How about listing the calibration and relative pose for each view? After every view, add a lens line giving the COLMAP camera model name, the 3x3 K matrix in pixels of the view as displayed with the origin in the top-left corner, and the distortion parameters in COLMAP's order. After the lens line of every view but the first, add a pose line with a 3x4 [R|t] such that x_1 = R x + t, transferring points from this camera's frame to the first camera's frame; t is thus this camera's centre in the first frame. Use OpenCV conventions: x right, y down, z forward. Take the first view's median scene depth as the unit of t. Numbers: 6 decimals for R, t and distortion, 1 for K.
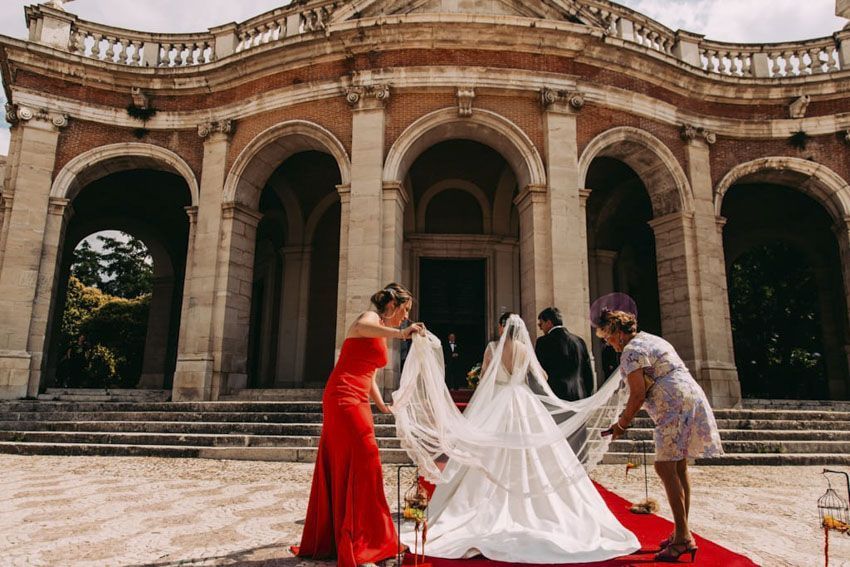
lens RADIAL K [[592.5, 0, 425.0], [0, 592.5, 283.5], [0, 0, 1]] dist [-0.004066, -0.002435]
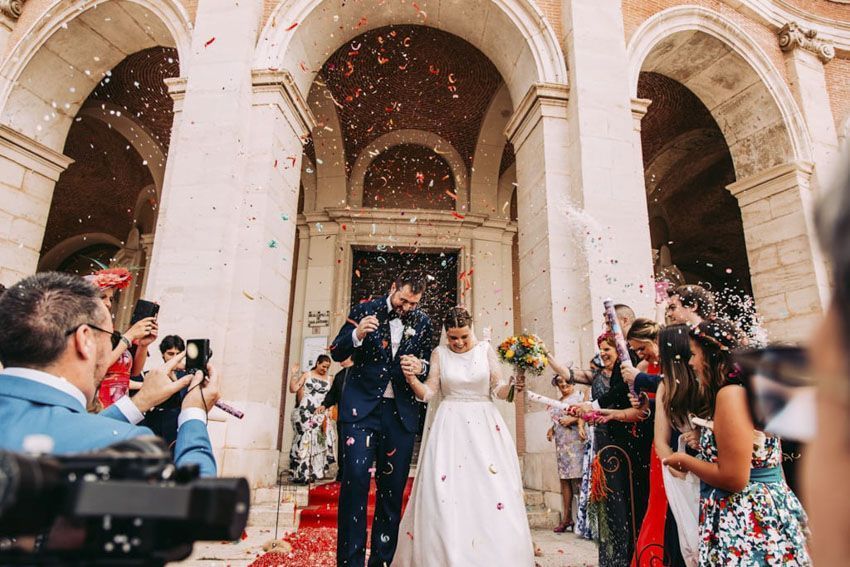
lens RADIAL K [[592.5, 0, 425.0], [0, 592.5, 283.5], [0, 0, 1]] dist [-0.004066, -0.002435]
pose [[0.999581, 0.012567, 0.026063, 0.058245], [-0.010818, 0.997747, -0.066219, 0.038982], [-0.026837, 0.065909, 0.997465, 0.430469]]
